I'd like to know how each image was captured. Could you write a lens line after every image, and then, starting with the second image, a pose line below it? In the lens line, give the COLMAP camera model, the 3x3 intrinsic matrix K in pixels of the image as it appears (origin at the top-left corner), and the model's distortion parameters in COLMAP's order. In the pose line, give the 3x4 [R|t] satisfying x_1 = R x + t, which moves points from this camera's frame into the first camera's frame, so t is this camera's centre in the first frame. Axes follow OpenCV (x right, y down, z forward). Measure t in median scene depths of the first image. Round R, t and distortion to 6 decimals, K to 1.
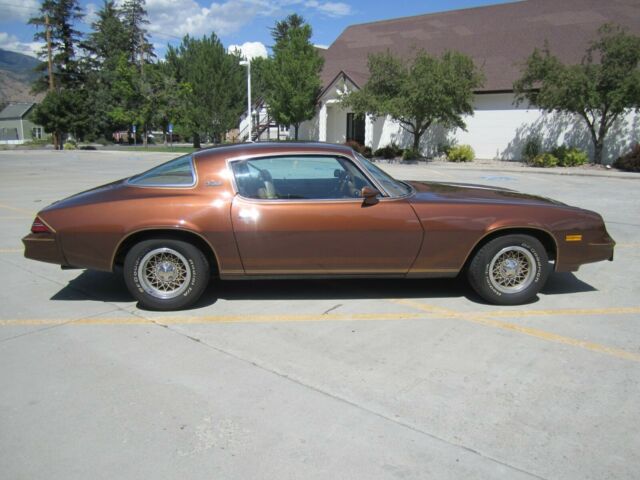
lens RADIAL K [[532.5, 0, 321.6], [0, 532.5, 236.7], [0, 0, 1]] dist [-0.064172, 0.027977]
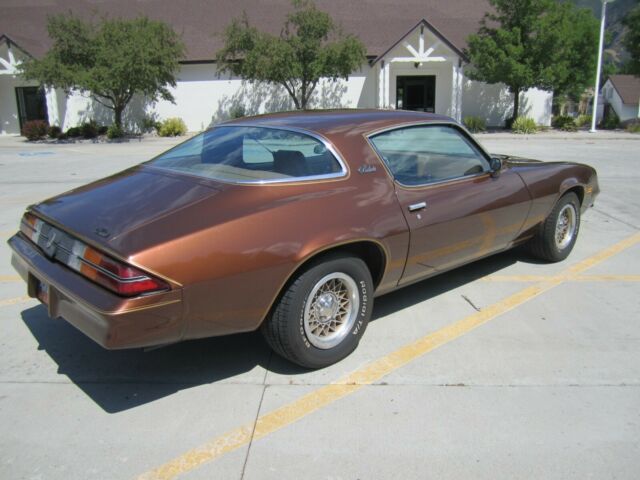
lens RADIAL K [[532.5, 0, 320.8], [0, 532.5, 242.2], [0, 0, 1]] dist [-0.064172, 0.027977]
pose [[0.793655, -0.170324, 0.584039, -0.114900], [0.137083, 0.985388, 0.101087, -0.014114], [-0.592723, -0.000166, 0.805407, 0.079696]]
